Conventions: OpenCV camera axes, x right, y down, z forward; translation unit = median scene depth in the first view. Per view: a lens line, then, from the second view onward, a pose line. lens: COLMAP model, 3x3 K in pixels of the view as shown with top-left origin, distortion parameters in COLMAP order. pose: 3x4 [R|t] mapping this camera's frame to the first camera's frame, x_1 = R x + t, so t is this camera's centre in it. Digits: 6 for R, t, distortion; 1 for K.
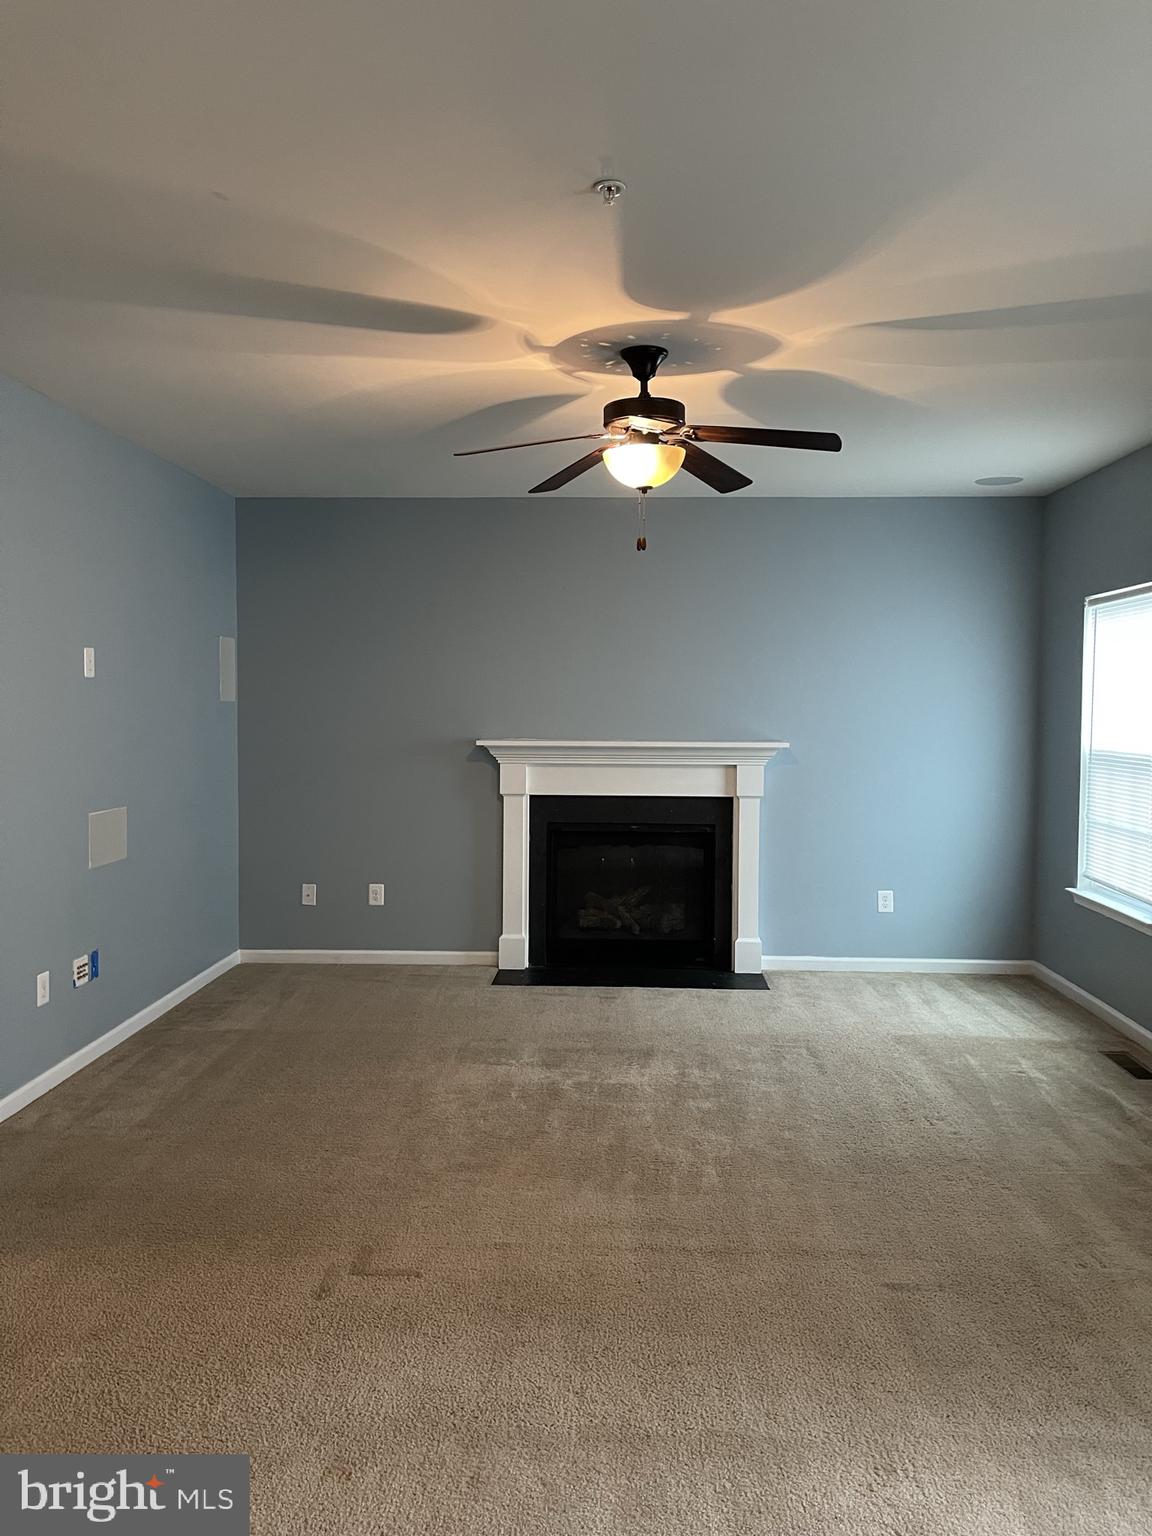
lens RADIAL K [[1162.1, 0, 579.2], [0, 1162.1, 766.3], [0, 0, 1]] dist [0.050914, -0.095505]
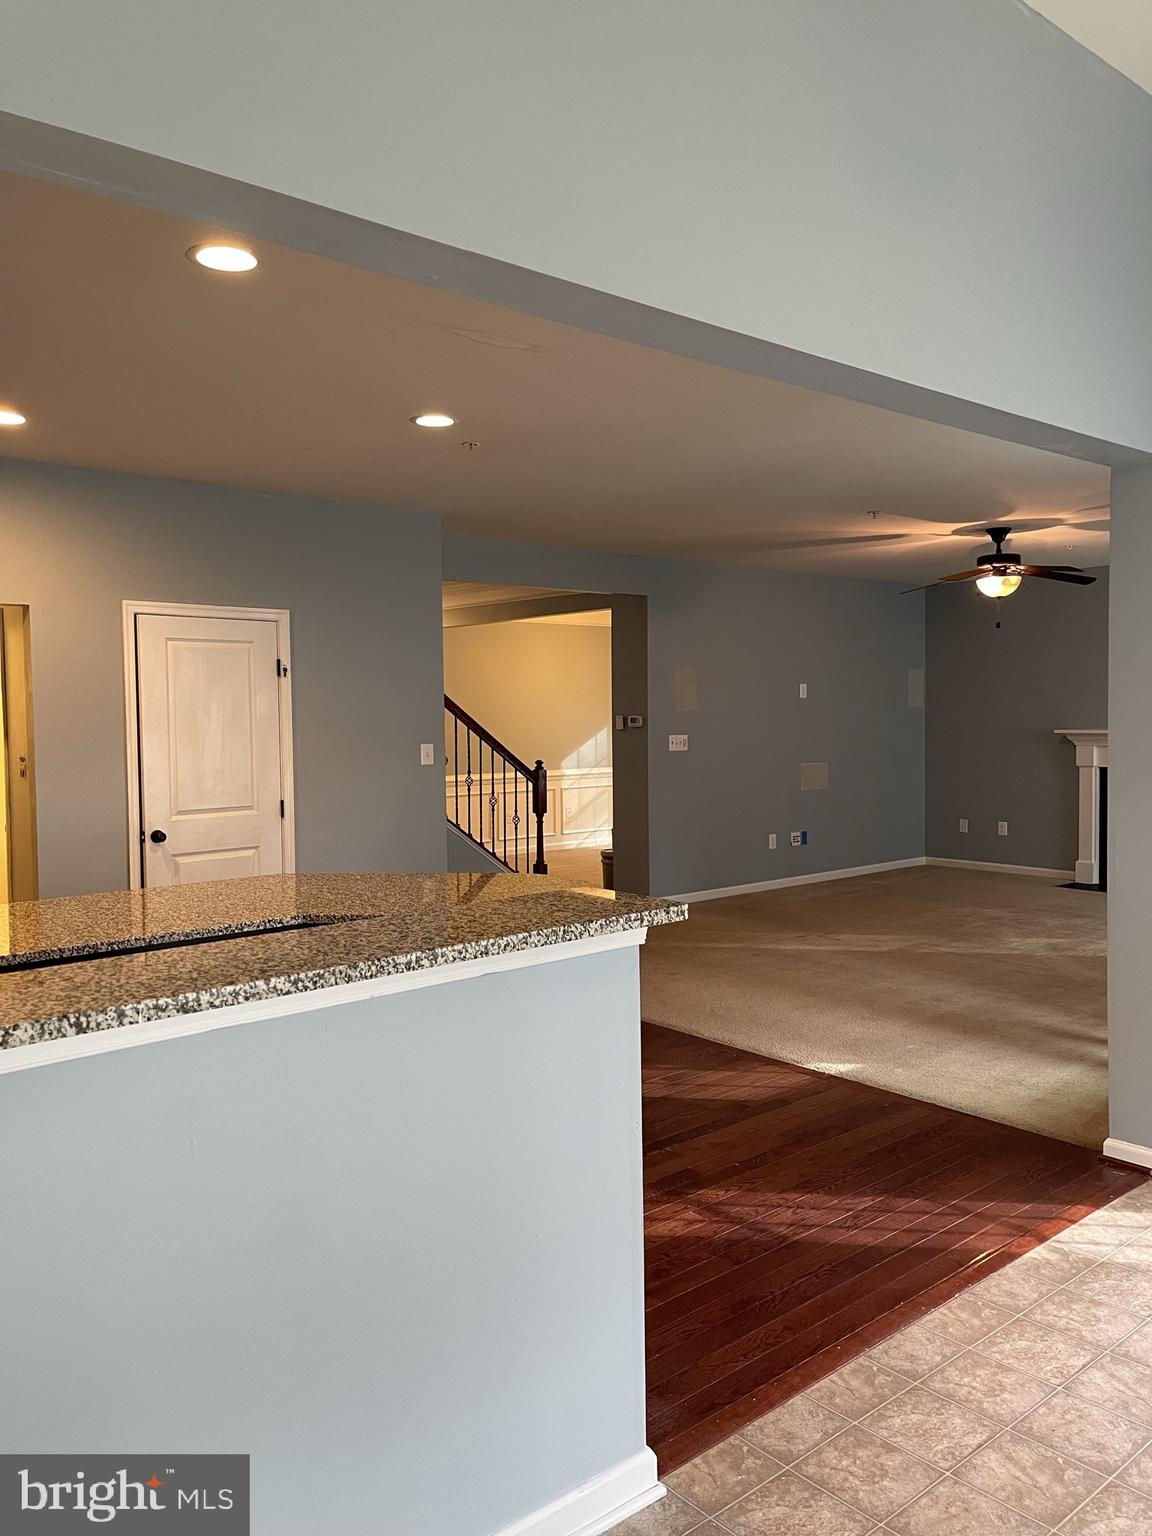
lens RADIAL K [[1162.1, 0, 575.1], [0, 1162.1, 768.0], [0, 0, 1]] dist [0.050914, -0.095505]
pose [[0.682215, 0.021742, -0.730829, 0.812070], [-0.025037, 0.999666, 0.006369, 0.045406], [0.730723, 0.013953, 0.682531, -0.697213]]
